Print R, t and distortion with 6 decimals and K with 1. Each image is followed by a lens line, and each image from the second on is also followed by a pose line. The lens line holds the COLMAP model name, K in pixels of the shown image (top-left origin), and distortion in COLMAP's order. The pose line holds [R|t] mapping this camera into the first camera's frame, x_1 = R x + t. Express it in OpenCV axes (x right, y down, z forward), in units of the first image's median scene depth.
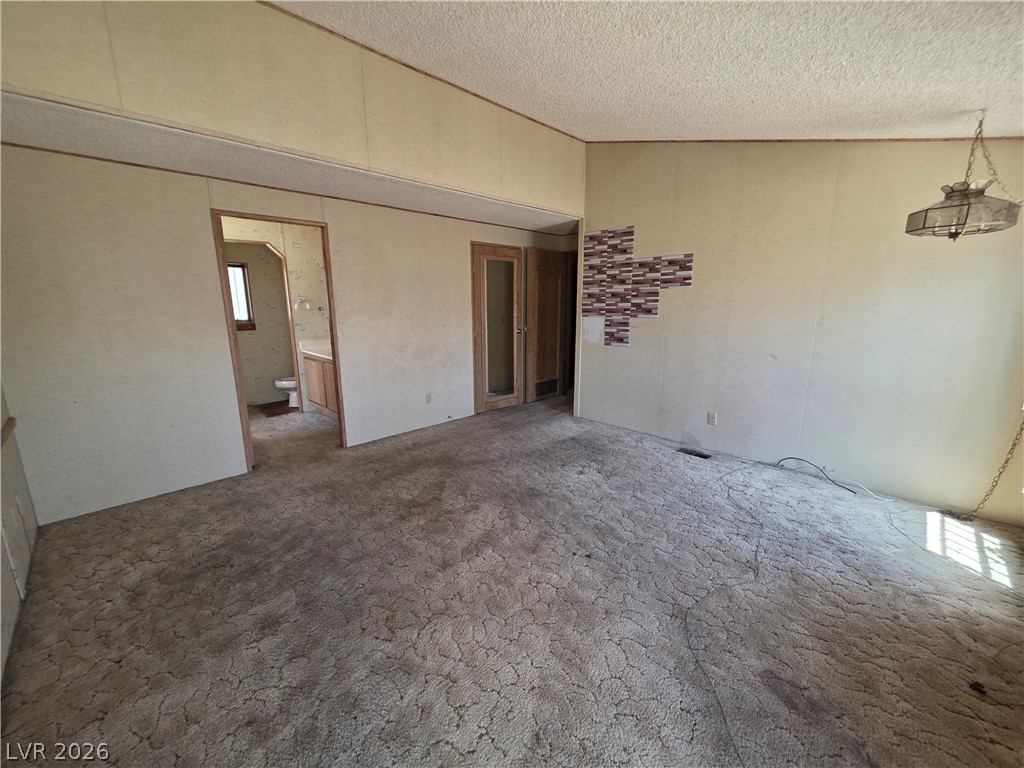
lens RADIAL K [[408.2, 0, 511.3], [0, 408.2, 384.5], [0, 0, 1]] dist [0.002607, -0.001215]
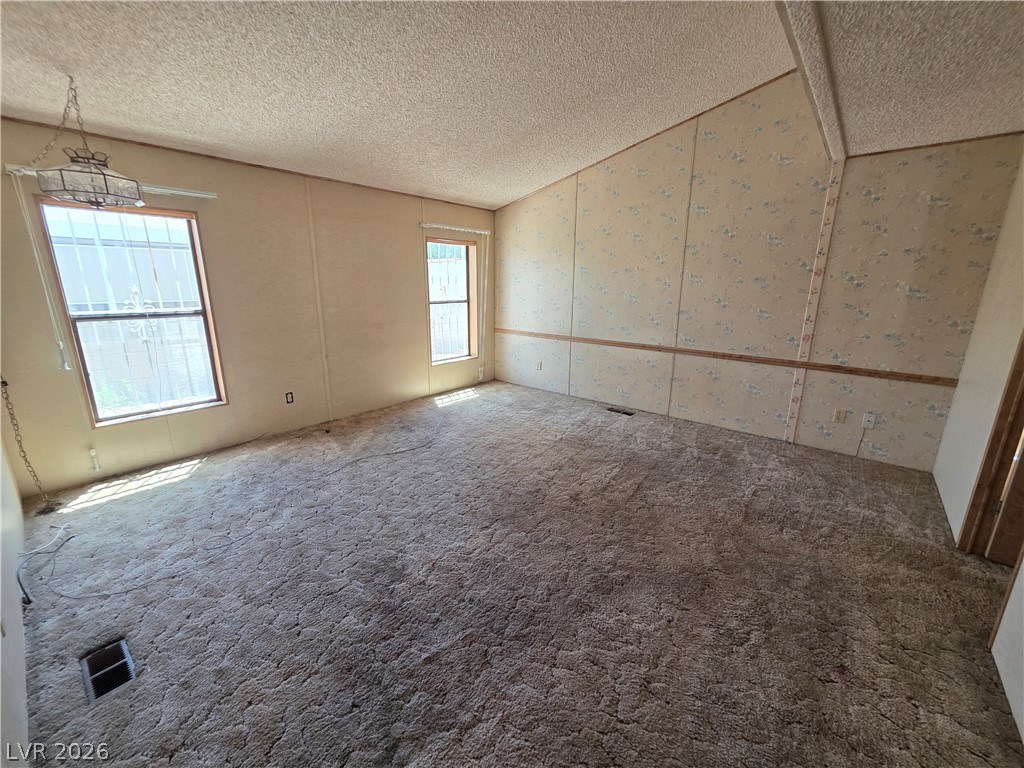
lens RADIAL K [[408.2, 0, 510.9], [0, 408.2, 384.1], [0, 0, 1]] dist [0.002607, -0.001215]
pose [[-0.995734, 0.015530, -0.090955, 0.074778], [-0.025935, 0.898888, 0.437411, -0.188830], [0.088551, 0.437904, -0.894650, 0.954010]]
